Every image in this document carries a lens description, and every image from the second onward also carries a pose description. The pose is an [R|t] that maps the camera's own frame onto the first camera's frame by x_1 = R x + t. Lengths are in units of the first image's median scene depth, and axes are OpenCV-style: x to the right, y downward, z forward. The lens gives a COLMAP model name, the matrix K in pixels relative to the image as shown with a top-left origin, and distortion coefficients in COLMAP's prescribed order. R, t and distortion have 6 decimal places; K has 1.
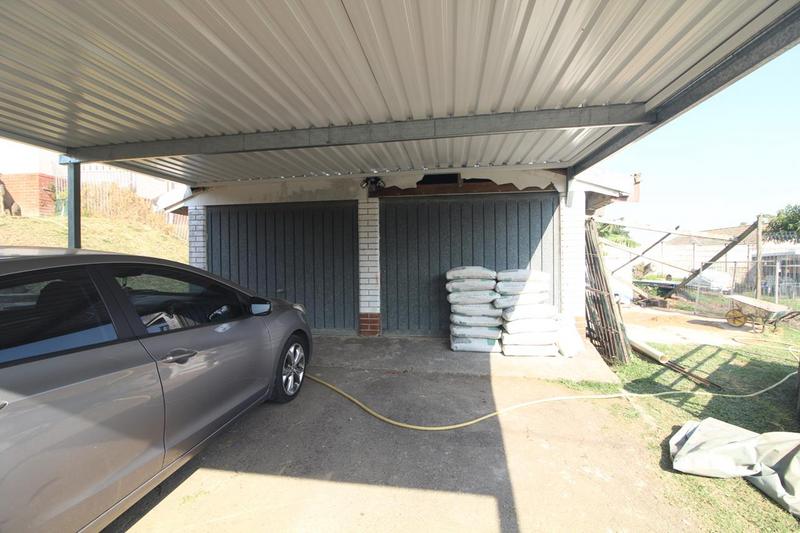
lens RADIAL K [[375.2, 0, 402.0], [0, 375.2, 266.9], [0, 0, 1]] dist [-0.006368, -0.008300]
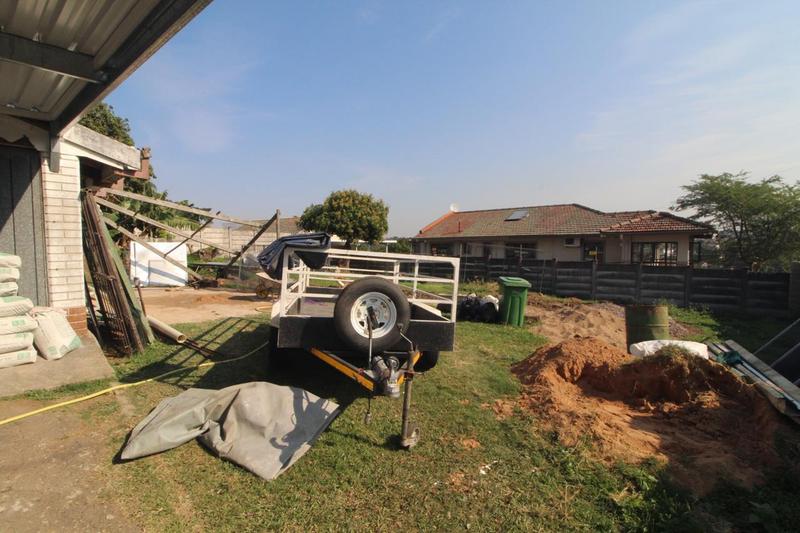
lens RADIAL K [[375.2, 0, 402.0], [0, 375.2, 266.9], [0, 0, 1]] dist [-0.006368, -0.008300]
pose [[0.522396, -0.036796, 0.851909, 0.165041], [-0.000697, 0.999050, 0.043579, 0.006588], [-0.852703, -0.023360, 0.521874, -0.046882]]
